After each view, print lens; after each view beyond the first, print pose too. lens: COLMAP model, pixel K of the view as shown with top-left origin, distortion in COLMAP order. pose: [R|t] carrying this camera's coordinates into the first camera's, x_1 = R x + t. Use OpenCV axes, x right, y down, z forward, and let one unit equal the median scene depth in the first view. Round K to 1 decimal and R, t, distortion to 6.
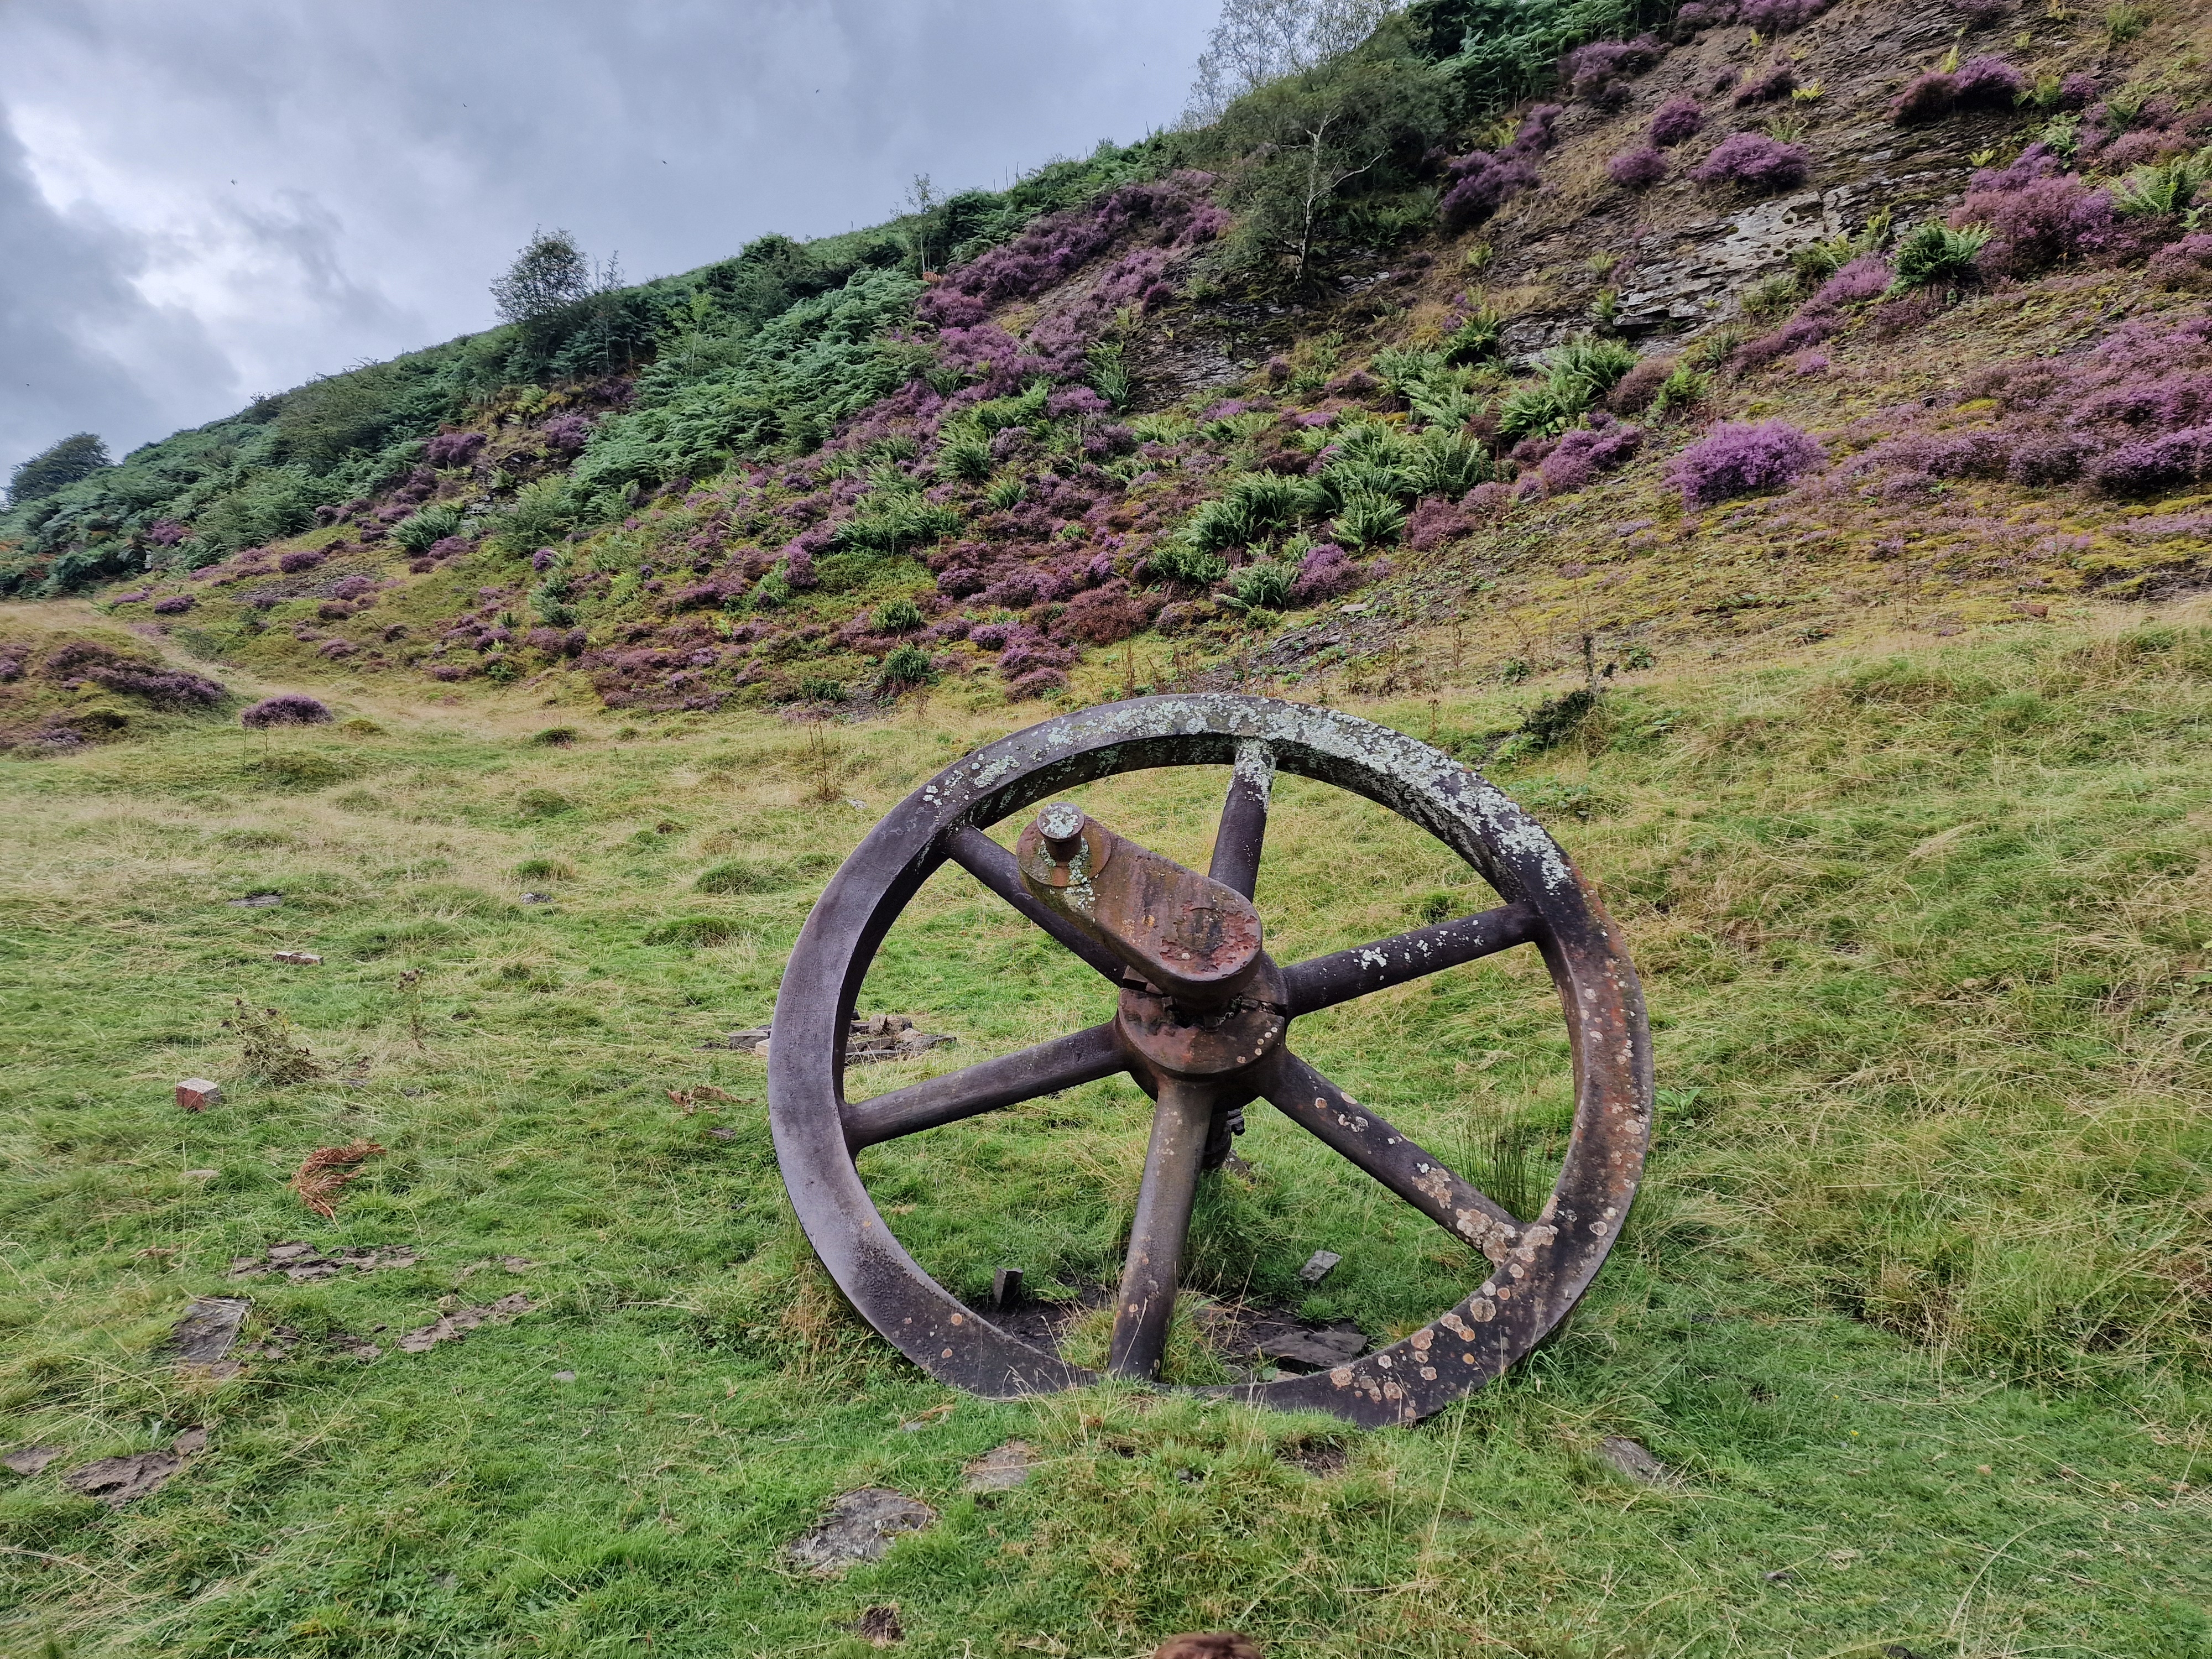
lens RADIAL K [[1486.7, 0, 1119.6], [0, 1486.7, 833.3], [0, 0, 1]] dist [0.081675, -0.068032]
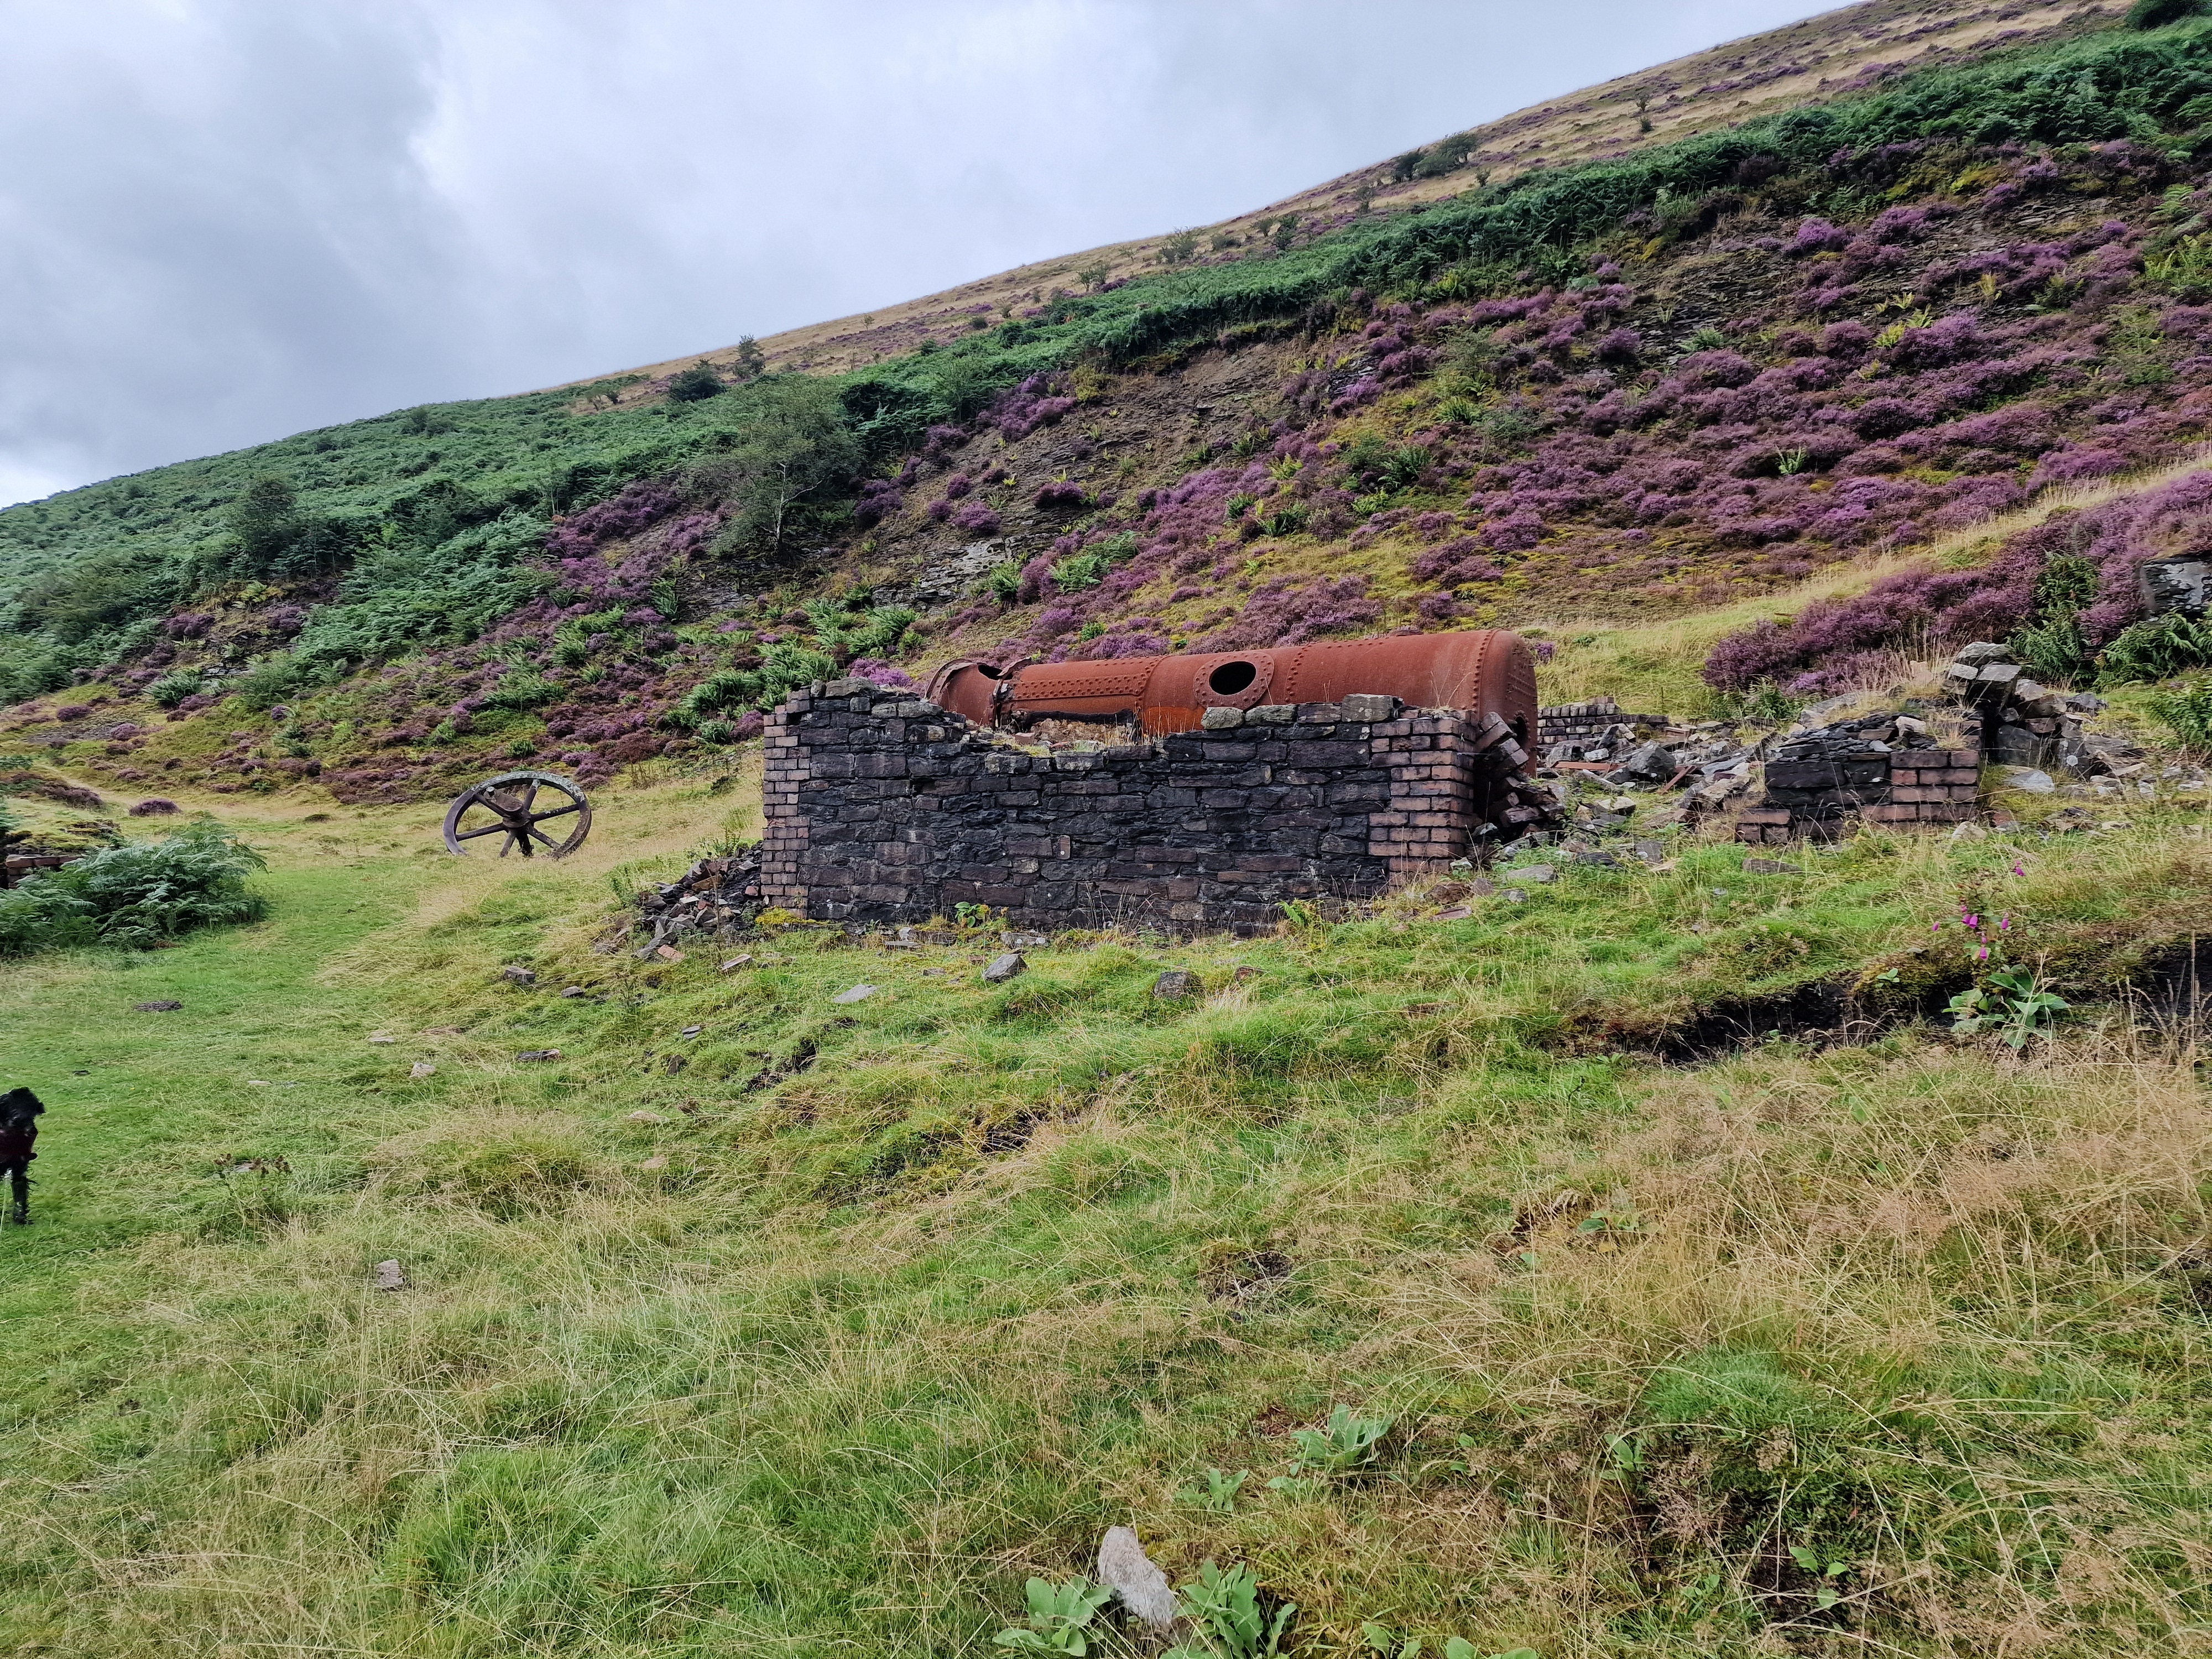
lens RADIAL K [[1486.7, 0, 1106.1], [0, 1486.7, 846.7], [0, 0, 1]] dist [0.081675, -0.068032]
pose [[0.982530, -0.025362, 0.184370, 0.169600], [0.037934, 0.997165, -0.064985, 0.094723], [-0.182199, 0.070844, 0.980706, -0.729452]]
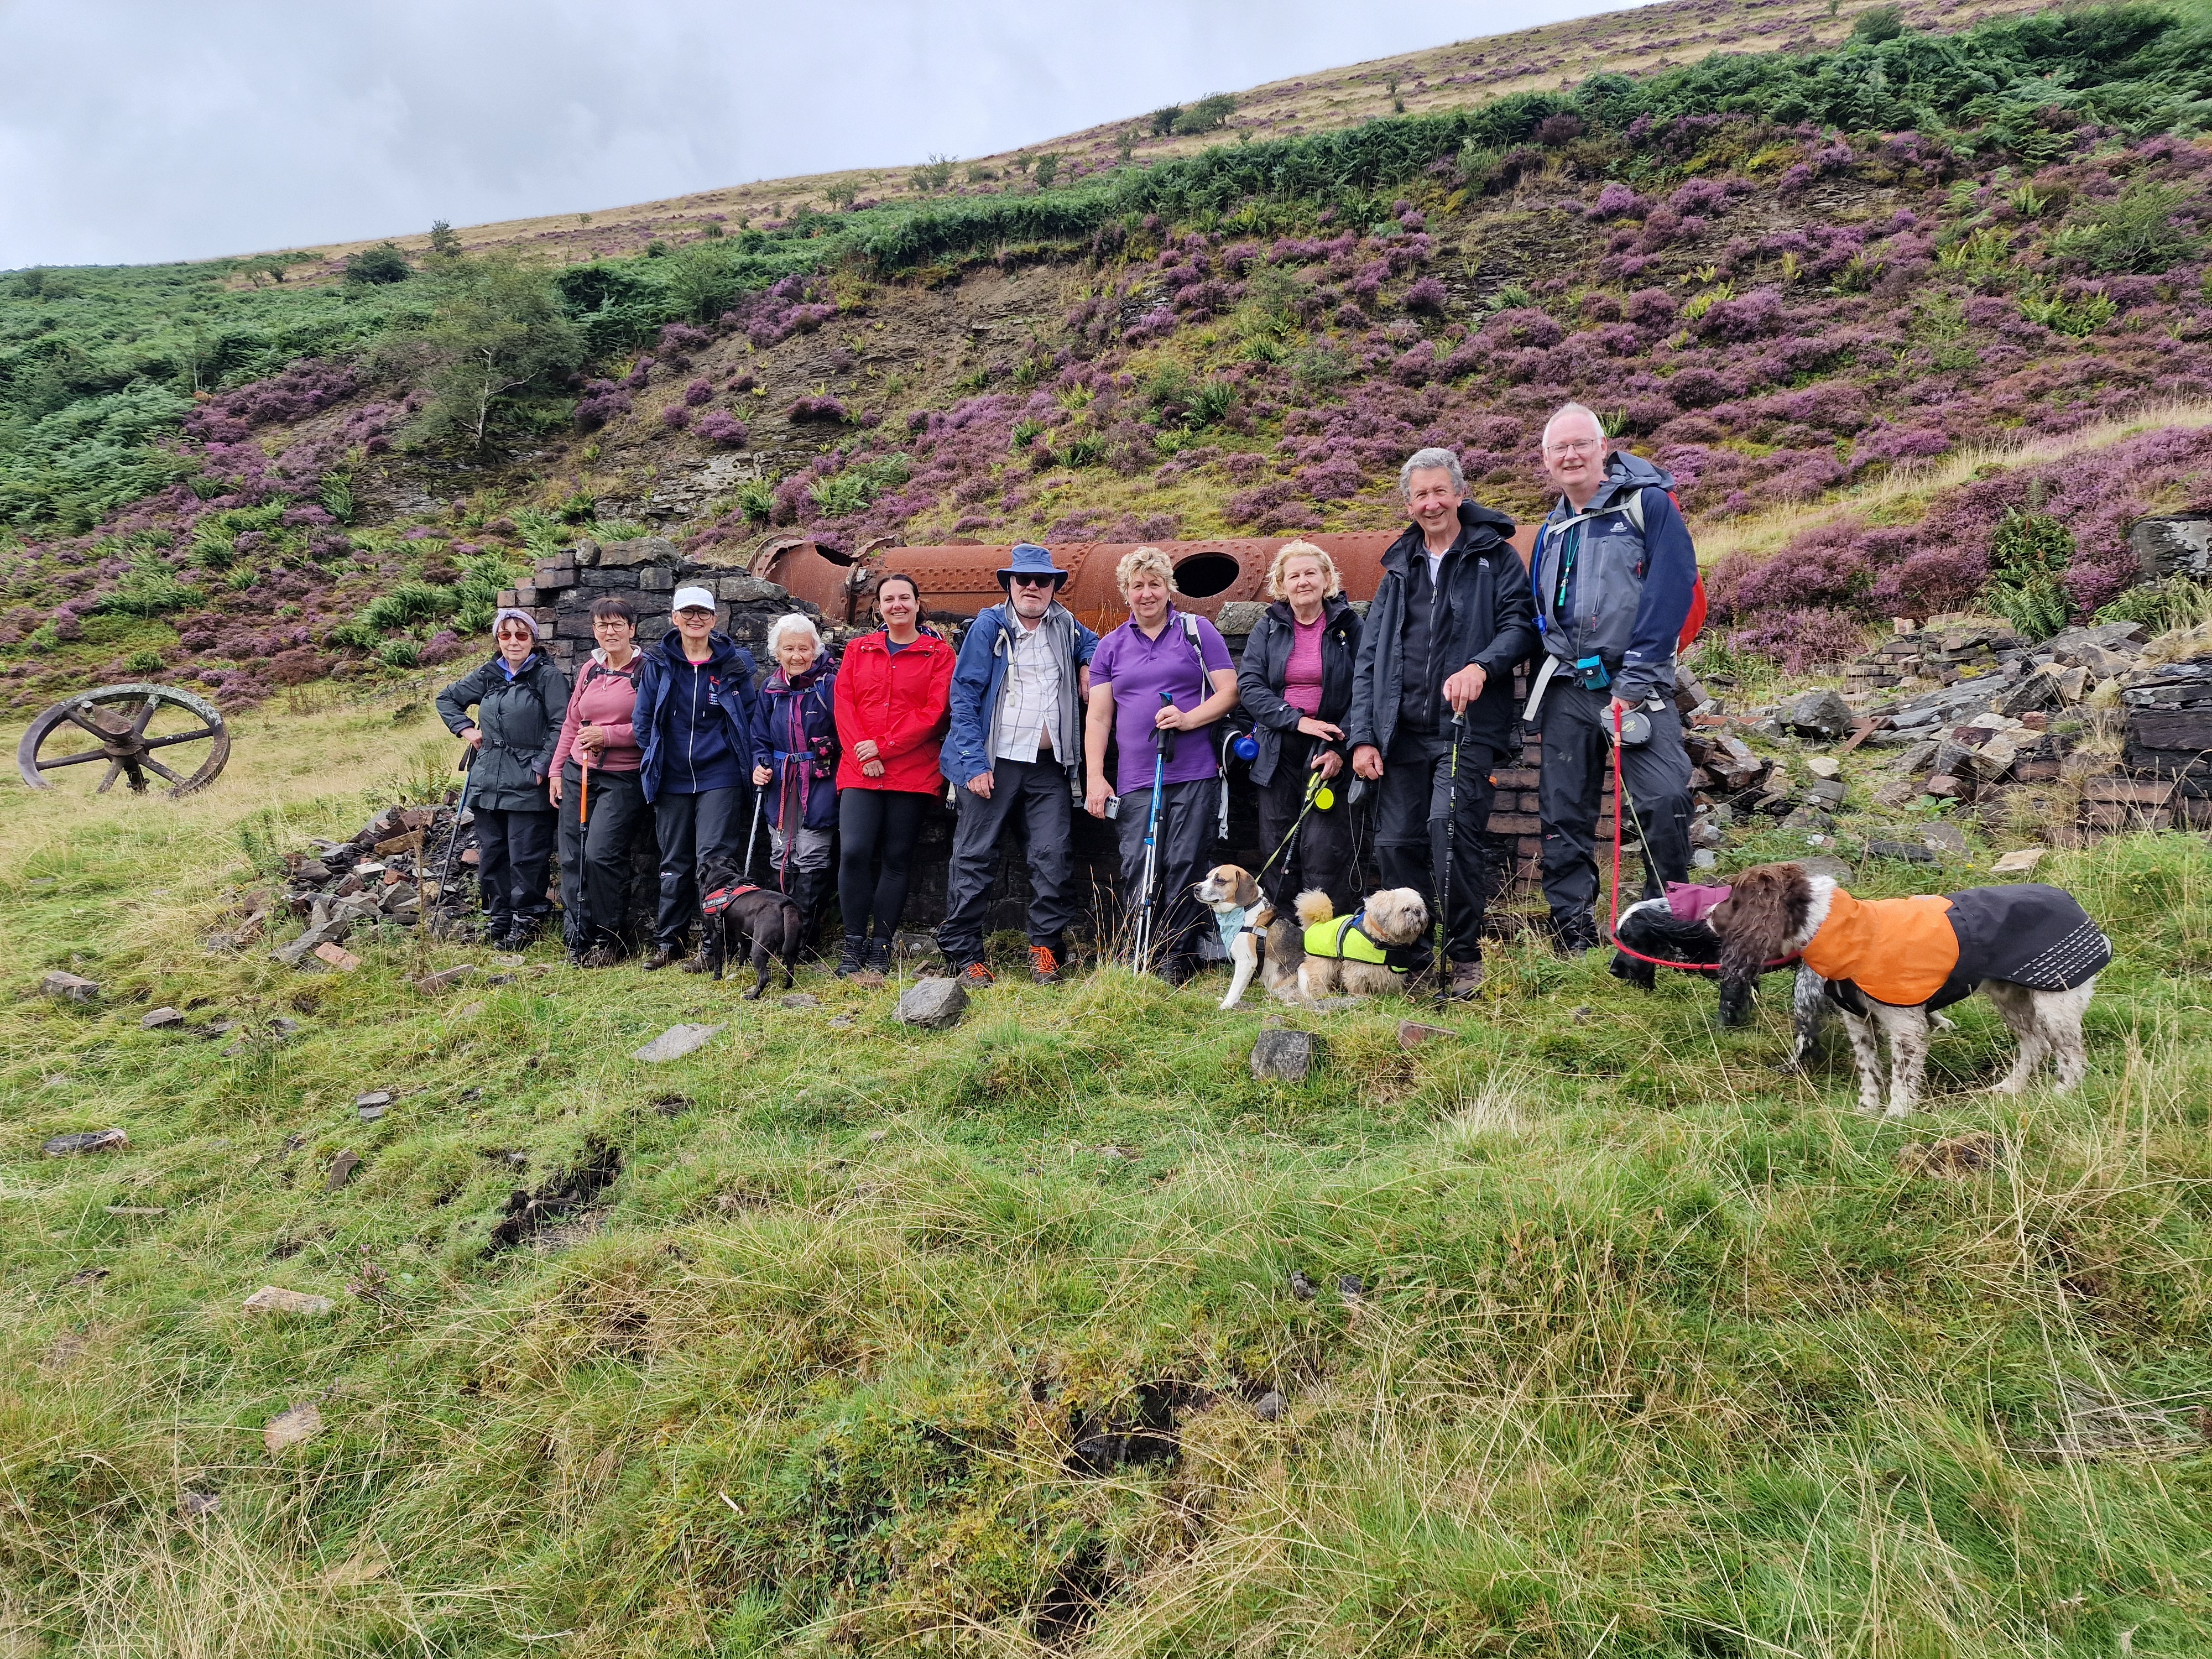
lens RADIAL K [[1486.7, 0, 1119.7], [0, 1486.7, 835.9], [0, 0, 1]] dist [0.081675, -0.068032]
pose [[0.928955, -0.004292, 0.370167, 0.158337], [0.020202, 0.999030, -0.039115, 0.086638], [-0.369640, 0.043814, 0.928141, -0.617936]]
